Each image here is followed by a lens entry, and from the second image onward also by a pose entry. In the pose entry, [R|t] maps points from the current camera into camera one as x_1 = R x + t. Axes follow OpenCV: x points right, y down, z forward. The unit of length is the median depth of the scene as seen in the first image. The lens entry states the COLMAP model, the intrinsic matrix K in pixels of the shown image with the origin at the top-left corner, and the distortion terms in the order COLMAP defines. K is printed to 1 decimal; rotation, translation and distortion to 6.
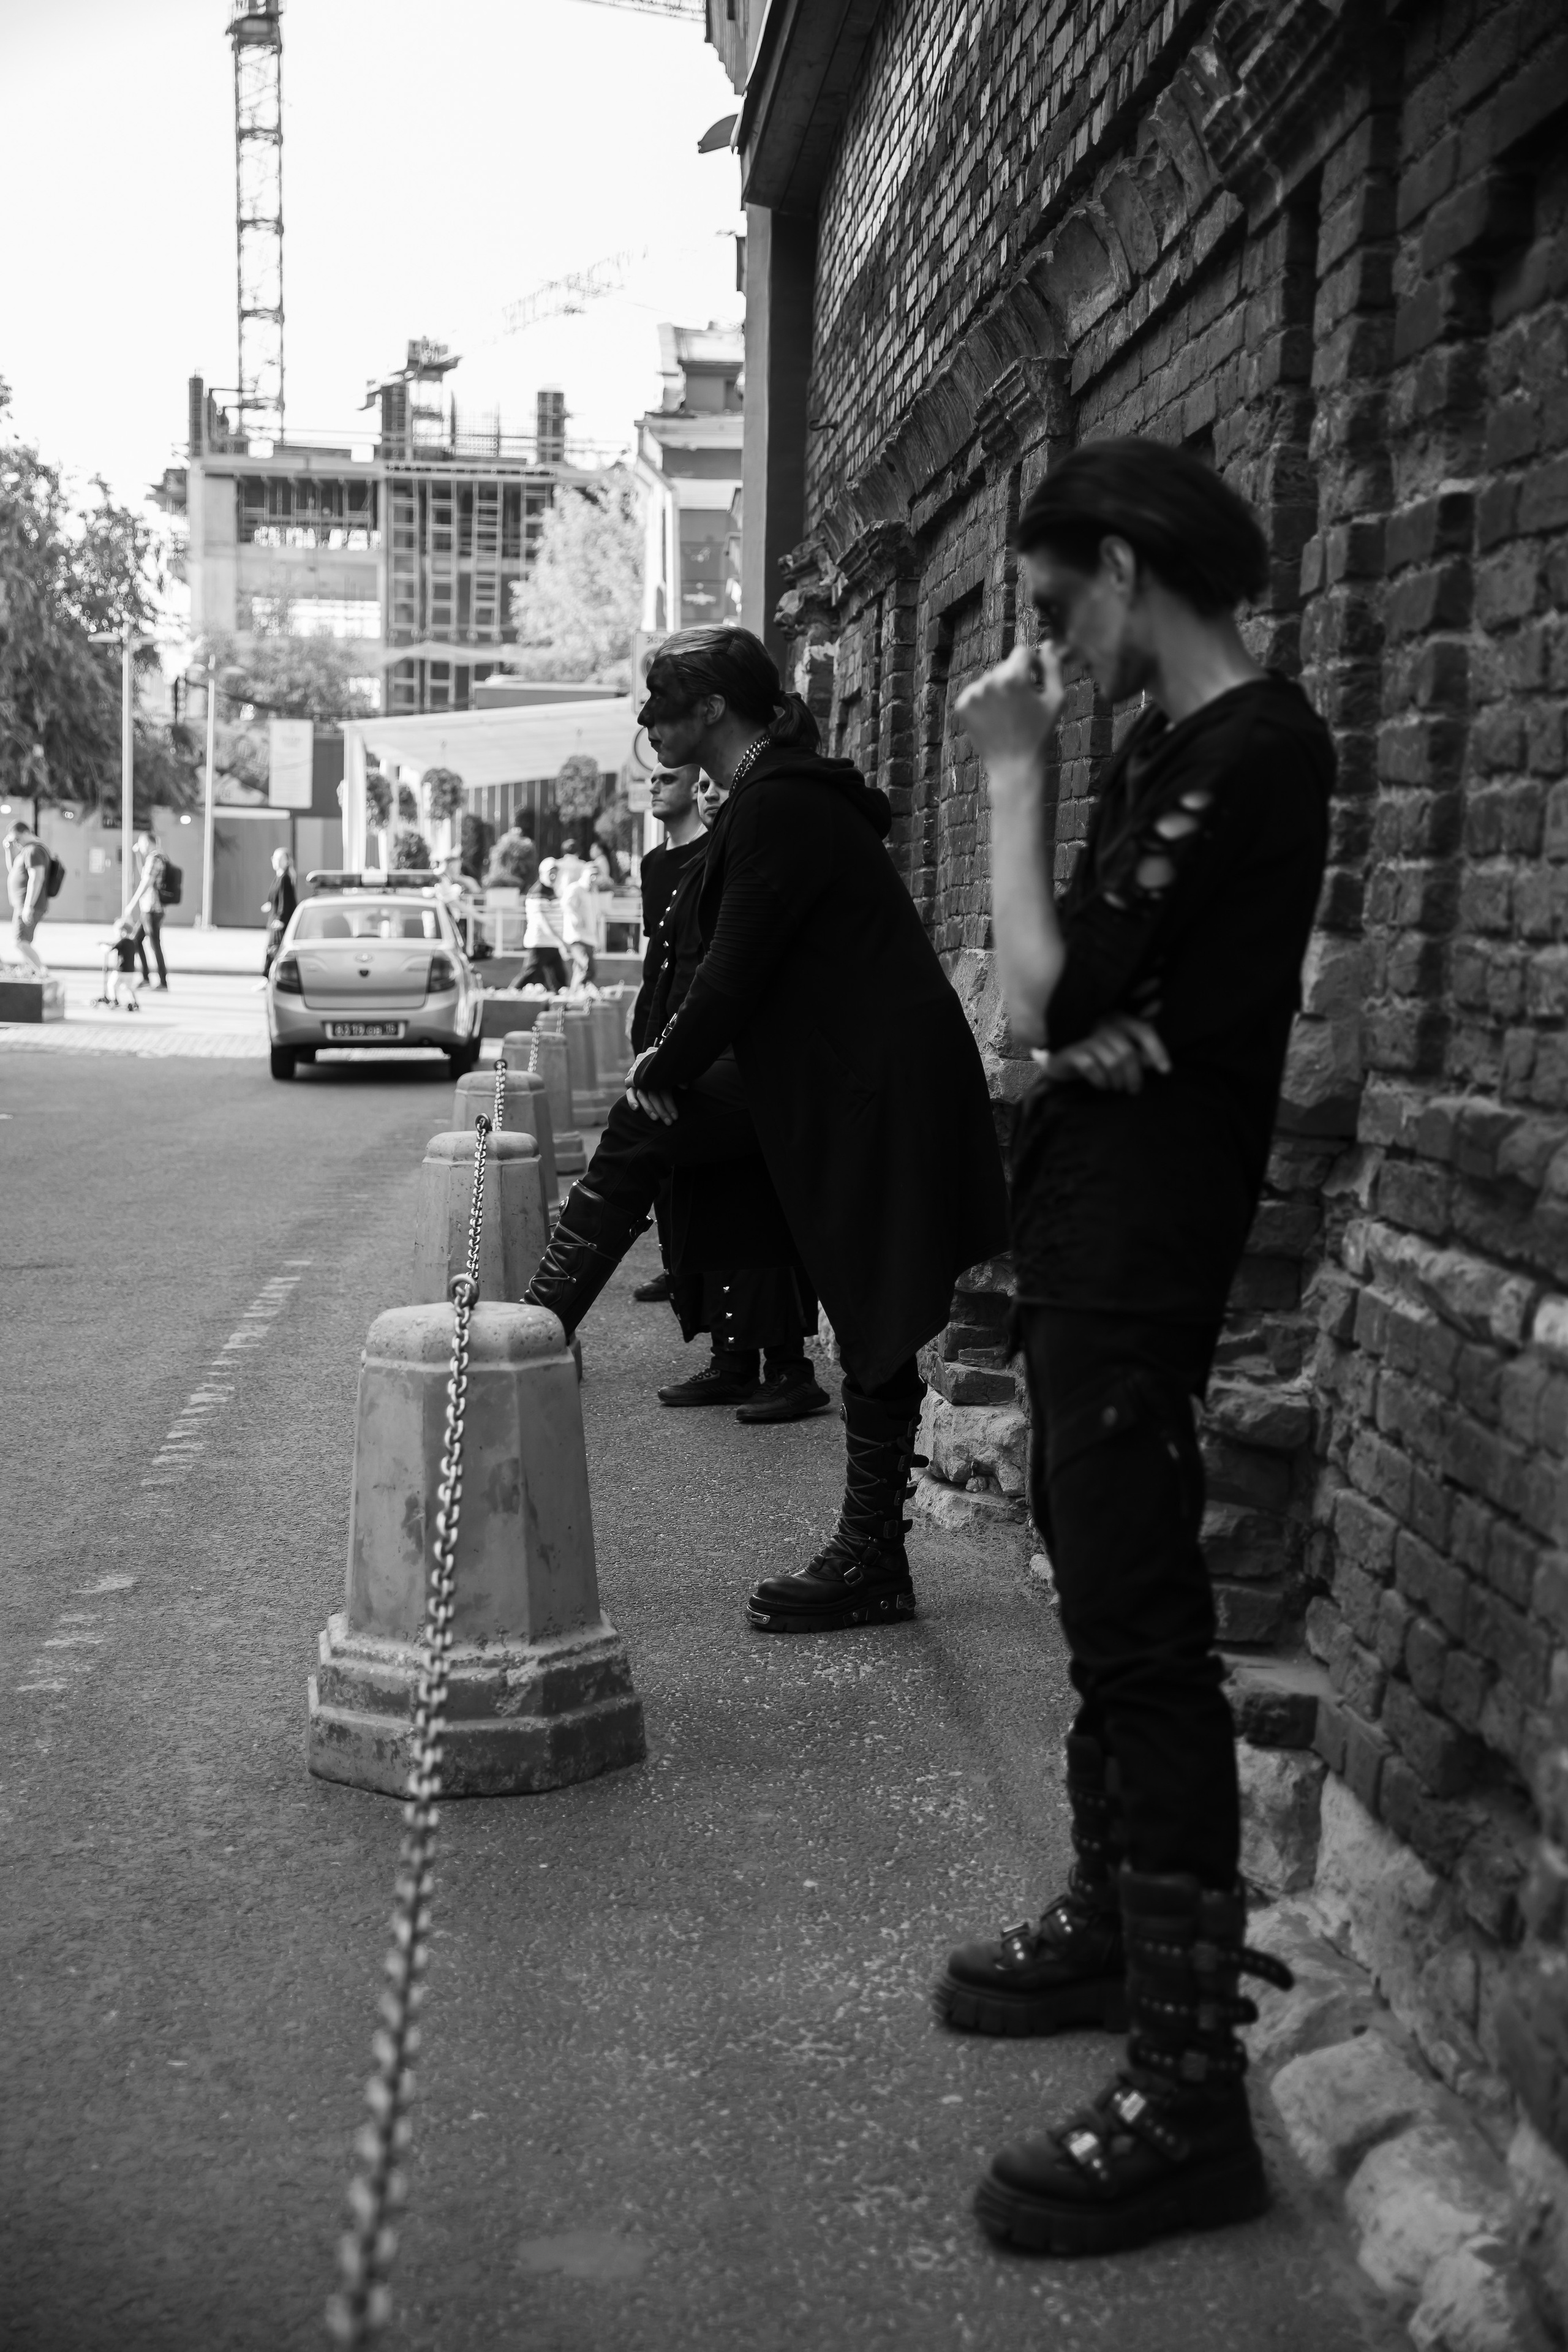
lens RADIAL K [[3113.4, 0, 782.8], [0, 3113.4, 1182.2], [0, 0, 1]] dist [0.085292, 0.101206]
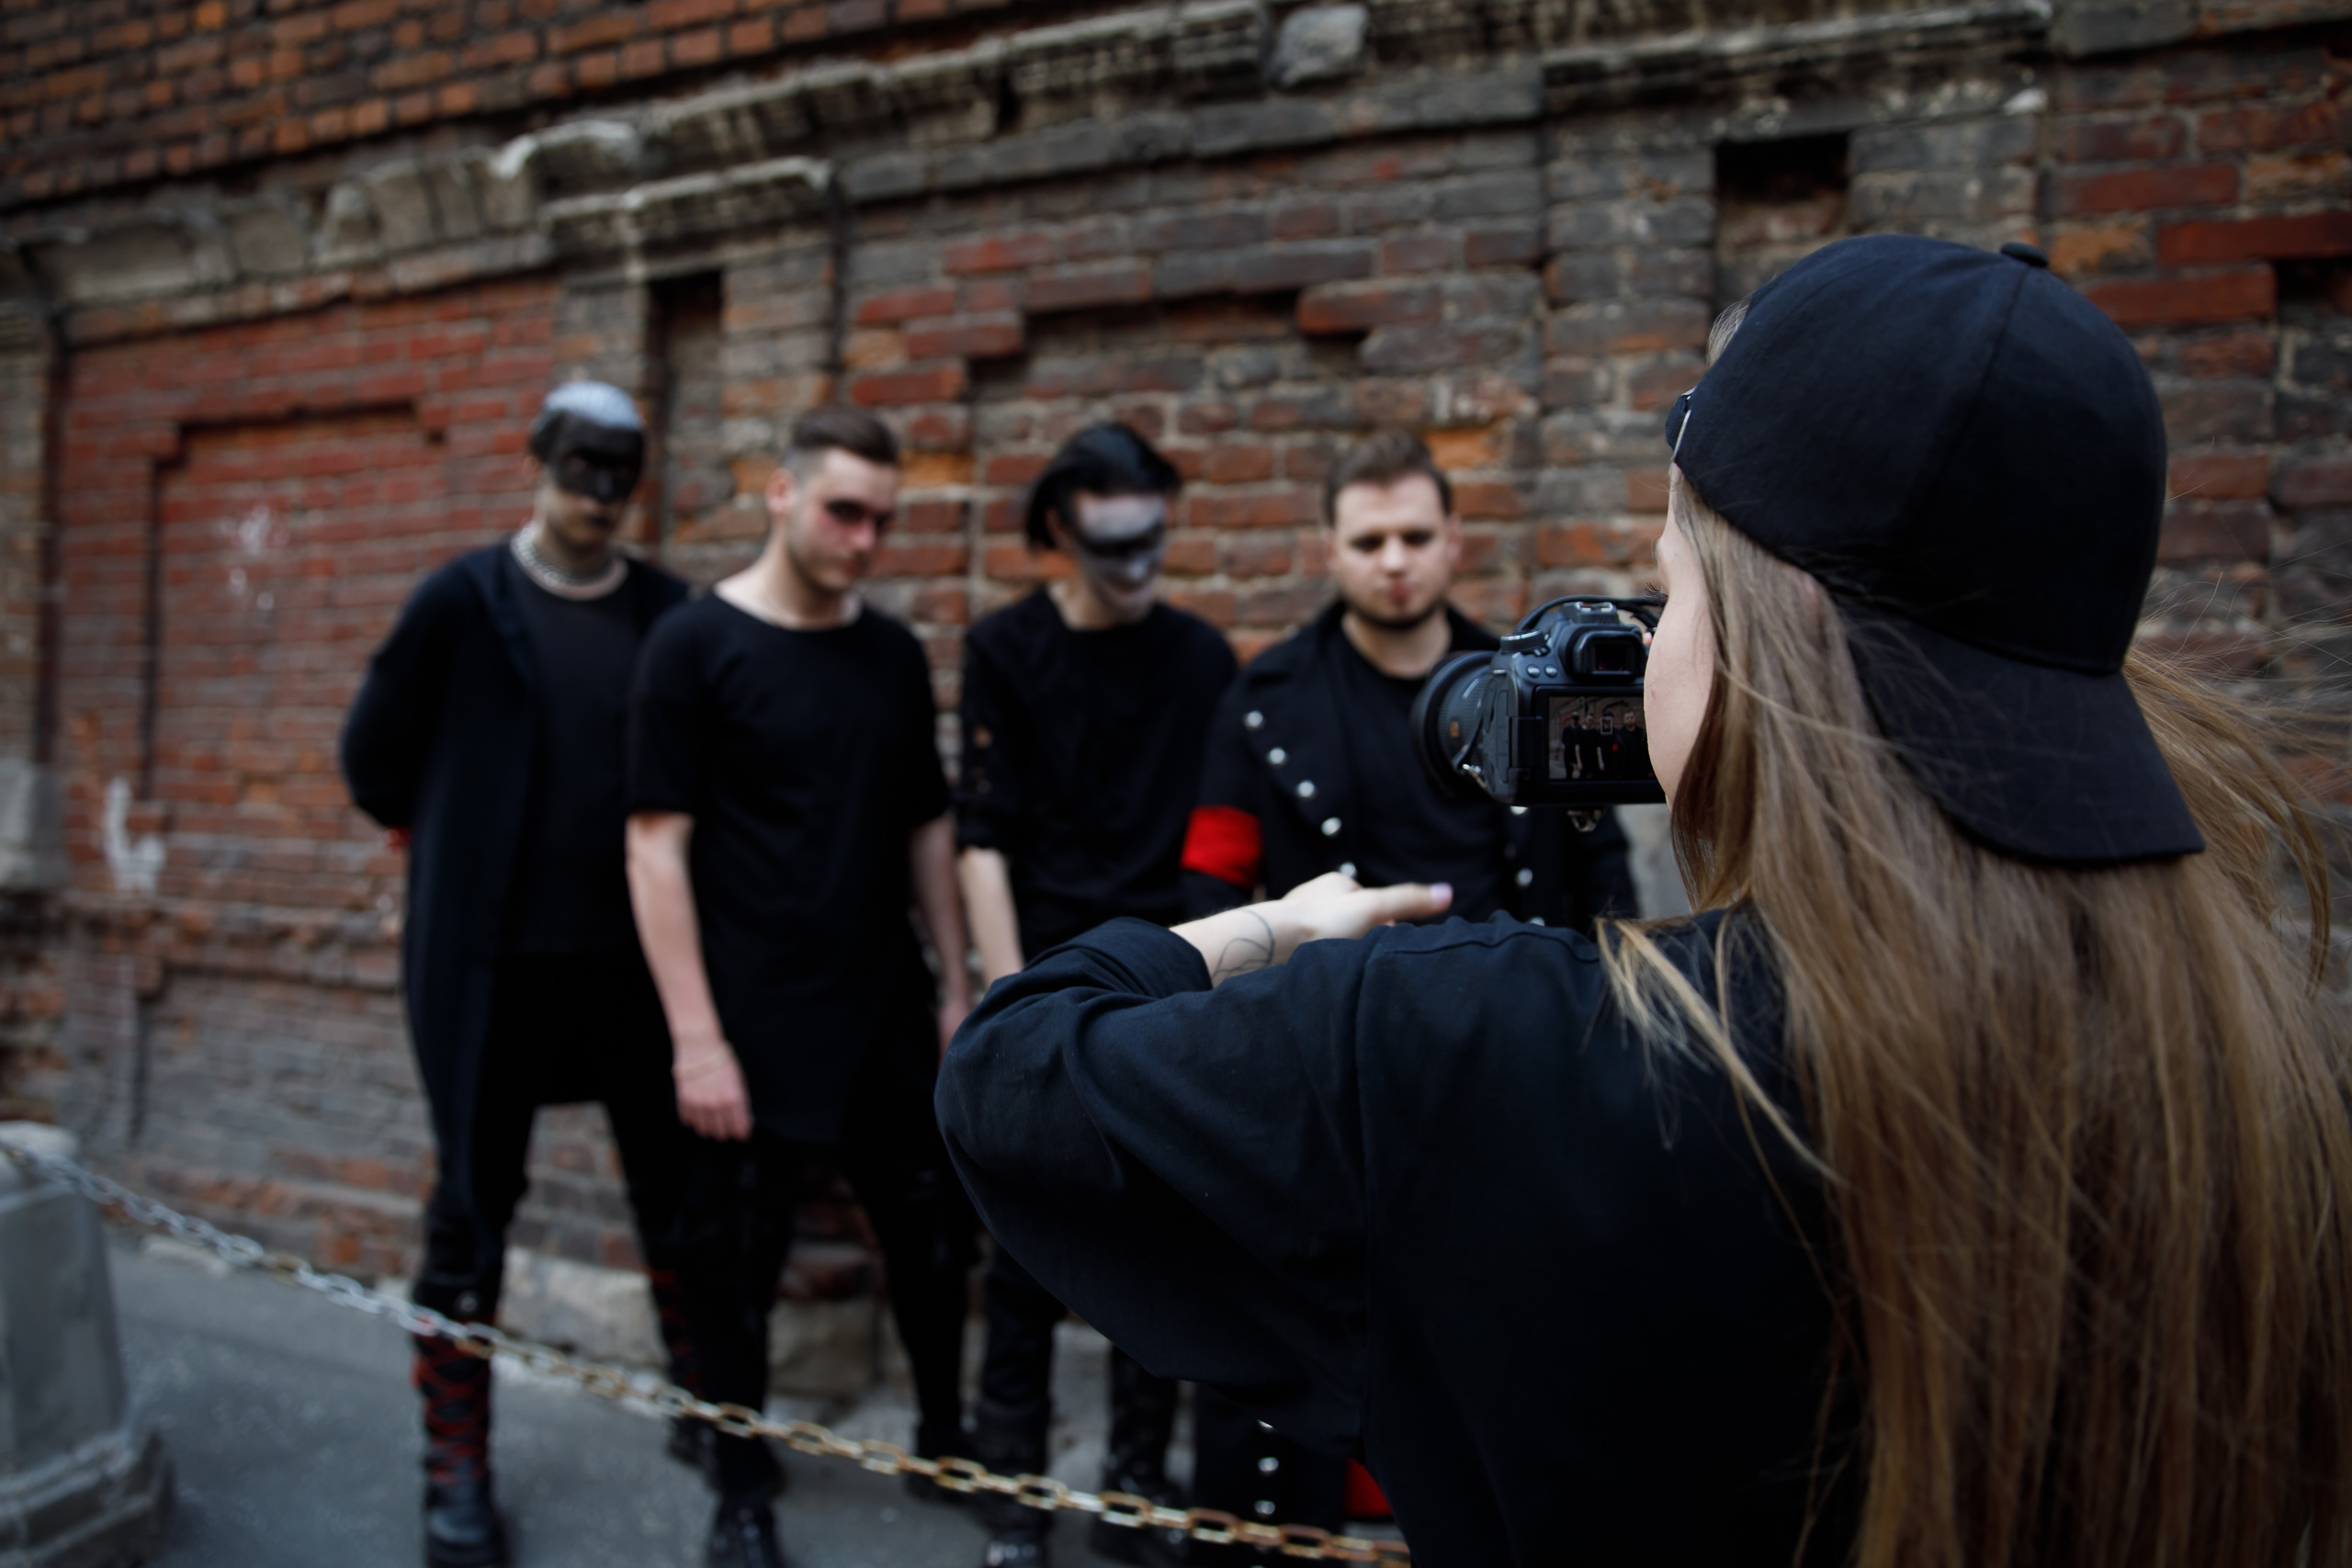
lens RADIAL K [[1704.5, 0, 1185.1], [0, 1704.5, 752.5], [0, 0, 1]] dist [-0.113198, 0.084519]
pose [[0.464599, -0.031157, 0.884973, -0.295153], [0.077120, 0.997007, -0.005386, -0.041256], [-0.882156, 0.070752, 0.465612, 0.281891]]
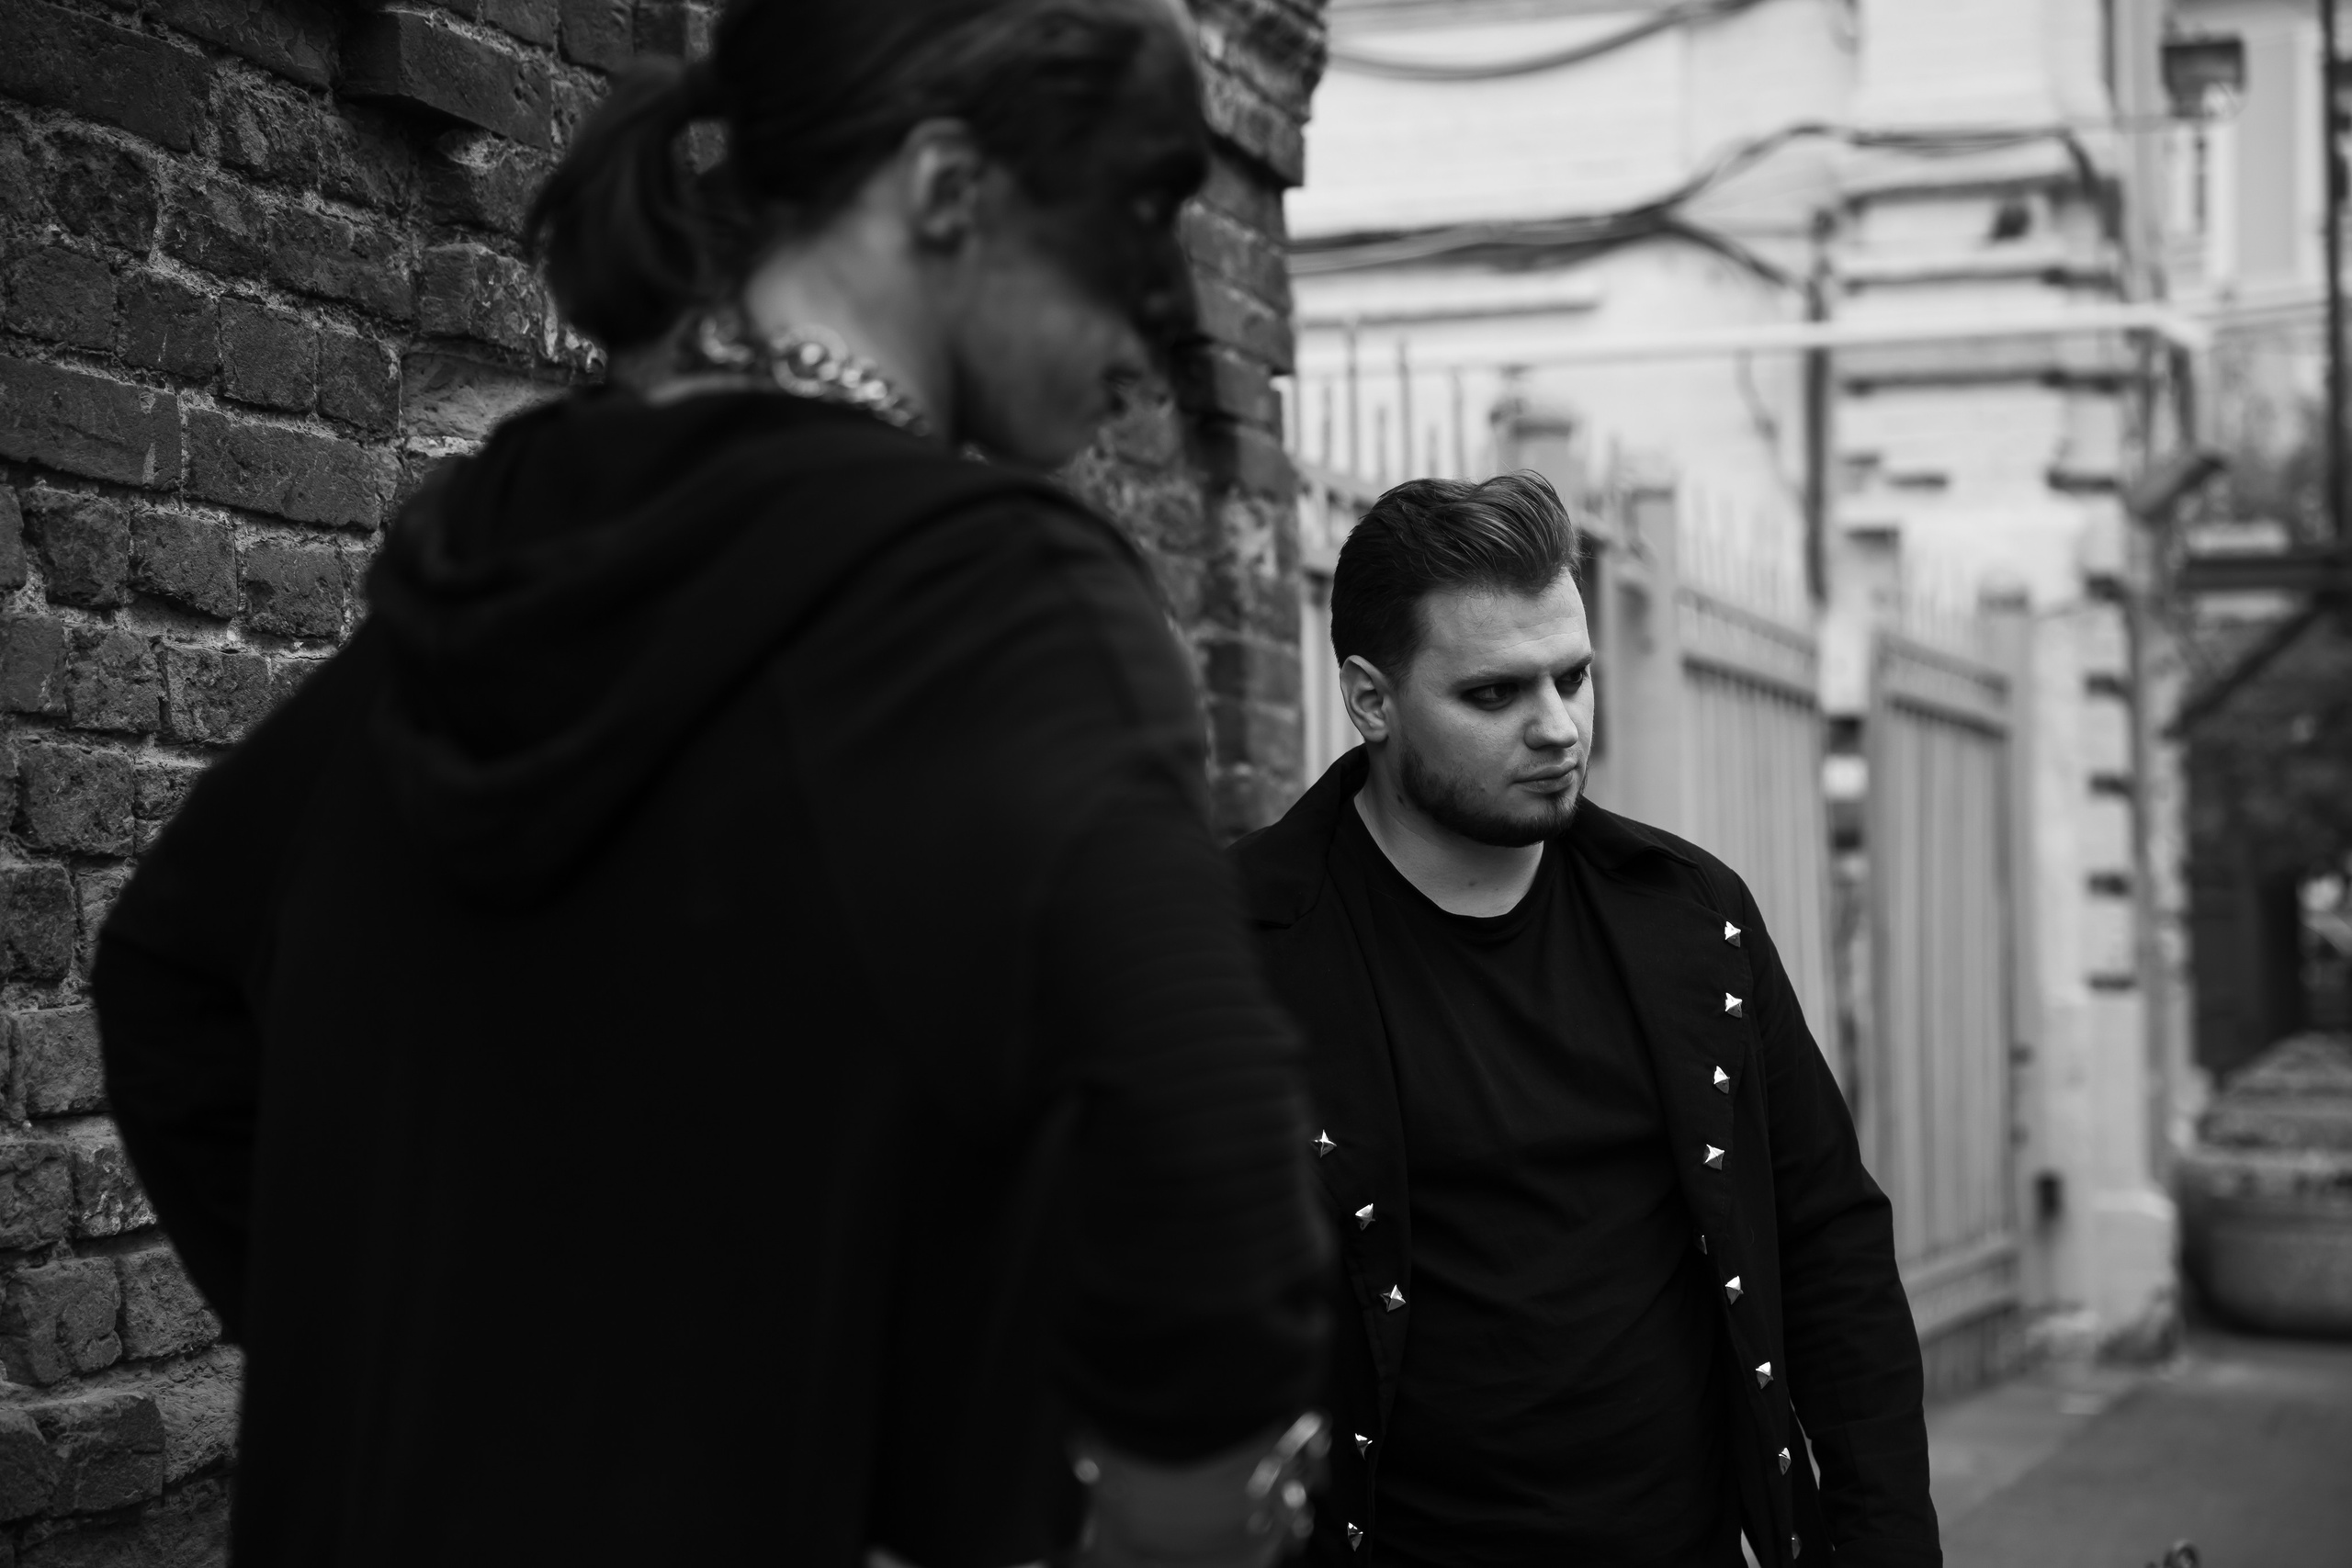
lens RADIAL K [[4367.2, 0, 1175.3], [0, 4367.2, 791.7], [0, 0, 1]] dist [0.192593, 0.236731]
pose [[-0.921508, -0.004919, 0.388329, -0.163078], [0.018856, 0.998174, 0.057388, -0.099953], [-0.387902, 0.060206, -0.919732, 0.913873]]
